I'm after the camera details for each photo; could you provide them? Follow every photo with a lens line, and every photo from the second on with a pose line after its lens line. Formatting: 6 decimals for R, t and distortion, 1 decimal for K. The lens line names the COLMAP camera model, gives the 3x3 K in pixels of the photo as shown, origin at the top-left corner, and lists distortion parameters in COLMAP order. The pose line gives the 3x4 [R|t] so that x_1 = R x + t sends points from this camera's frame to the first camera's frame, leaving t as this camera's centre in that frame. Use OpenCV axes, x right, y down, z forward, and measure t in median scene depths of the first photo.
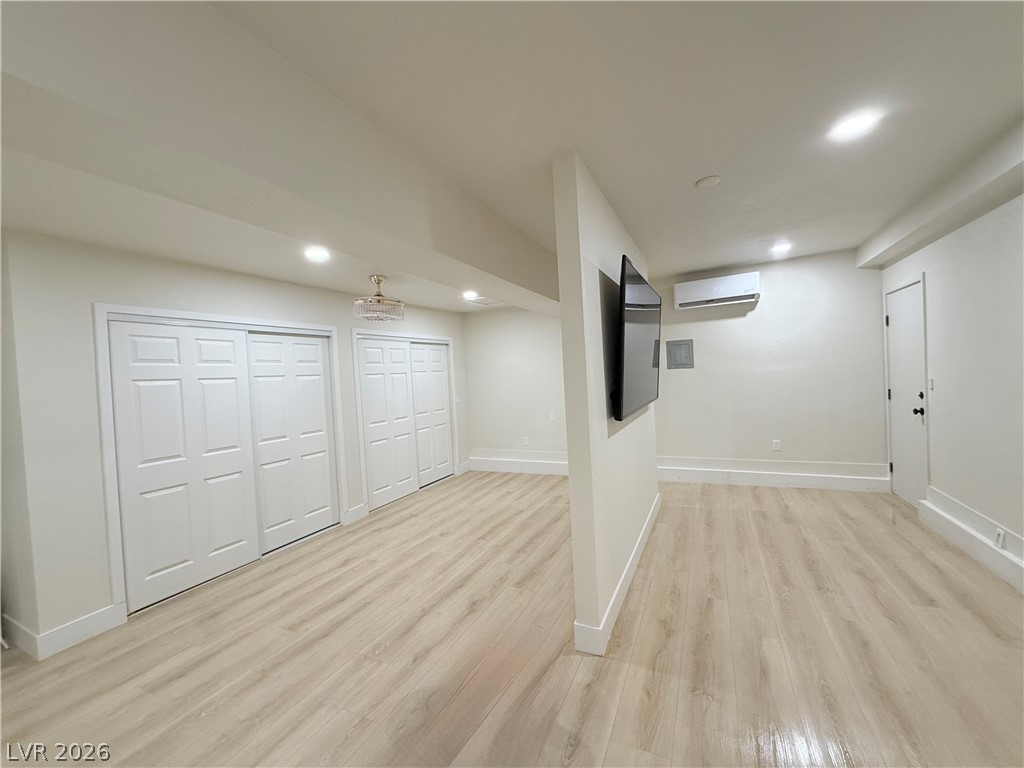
lens RADIAL K [[407.6, 0, 512.0], [0, 407.6, 384.0], [0, 0, 1]] dist [-0.000125, -0.000109]
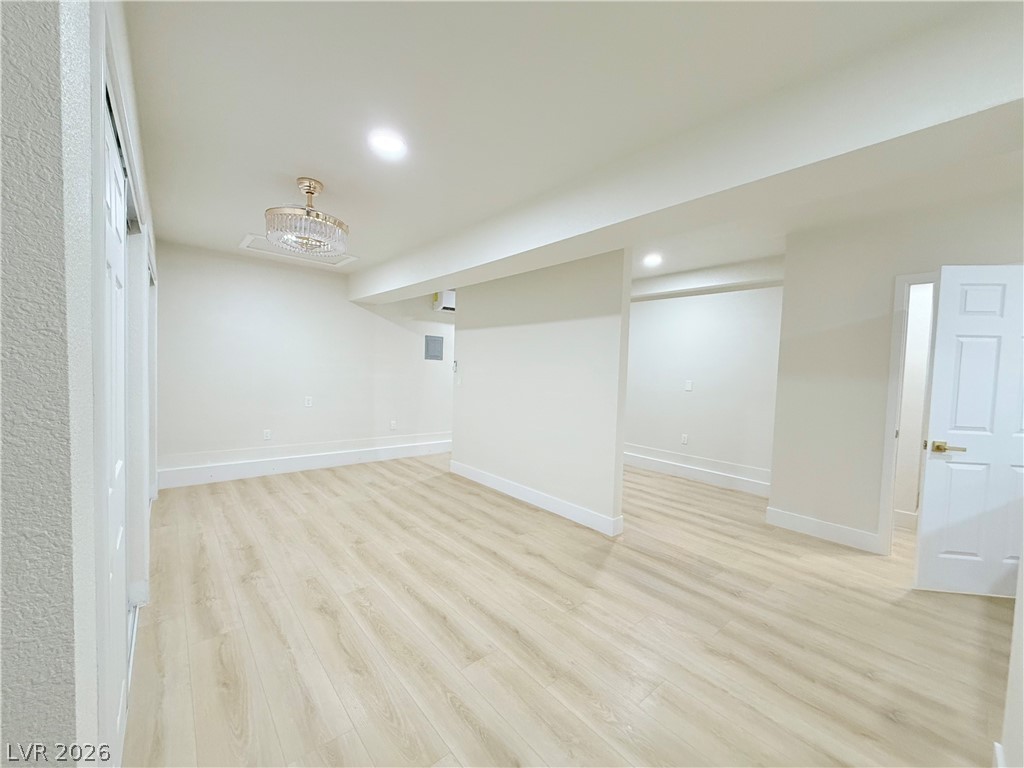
lens RADIAL K [[407.6, 0, 512.0], [0, 407.6, 384.0], [0, 0, 1]] dist [-0.000125, -0.000109]
pose [[0.388823, 0.034313, 0.920673, -0.753050], [-0.037516, 0.999067, -0.021390, 0.064571], [-0.920548, -0.026223, 0.389747, 0.402348]]
